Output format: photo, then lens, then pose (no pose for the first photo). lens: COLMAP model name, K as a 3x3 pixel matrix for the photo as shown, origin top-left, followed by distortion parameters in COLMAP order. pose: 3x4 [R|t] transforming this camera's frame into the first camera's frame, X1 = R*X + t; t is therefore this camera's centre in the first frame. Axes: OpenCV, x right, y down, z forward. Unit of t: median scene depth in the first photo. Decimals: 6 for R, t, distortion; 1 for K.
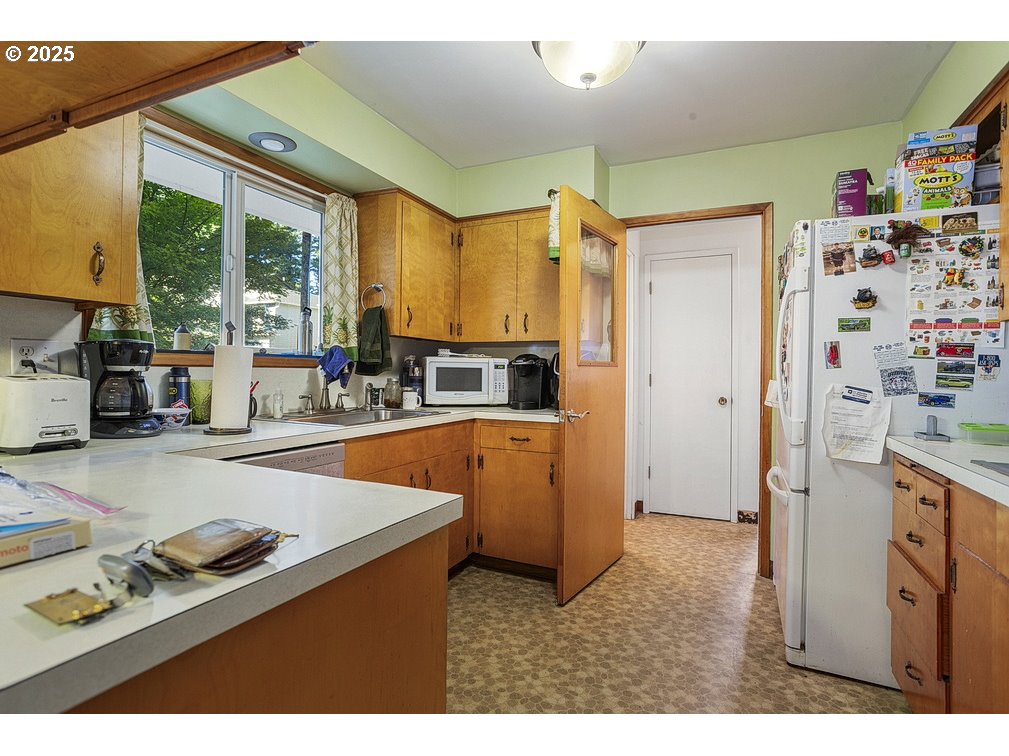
lens RADIAL K [[498.5, 0, 504.2], [0, 498.5, 366.2], [0, 0, 1]] dist [-0.030657, 0.018265]
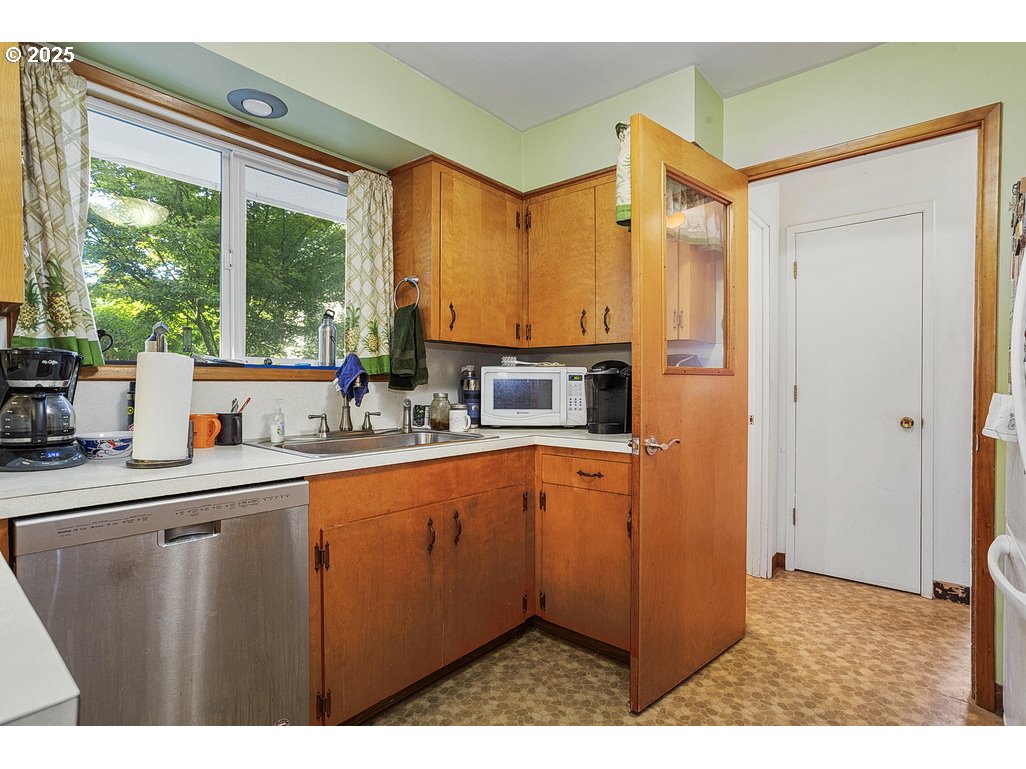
lens RADIAL K [[506.9, 0, 514.5], [0, 506.9, 388.8], [0, 0, 1]] dist [-0.030657, 0.018265]
pose [[0.966725, -0.006795, -0.255727, 0.117700], [0.011415, 0.999797, 0.016586, 0.004939], [0.255562, -0.018953, 0.966607, 0.240562]]
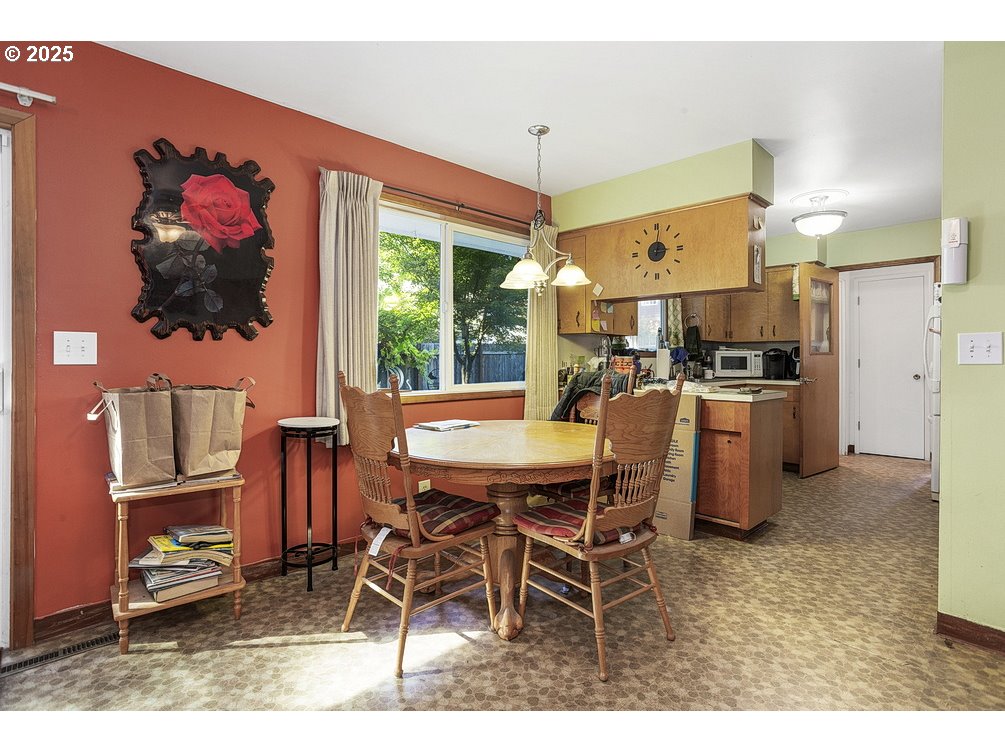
lens RADIAL K [[496.5, 0, 516.3], [0, 496.5, 361.6], [0, 0, 1]] dist [-0.030657, 0.018265]
pose [[0.939745, -0.008690, -0.341767, -0.247892], [0.012735, 0.999873, 0.009593, -0.006308], [0.341640, -0.013367, 0.939736, -1.076672]]
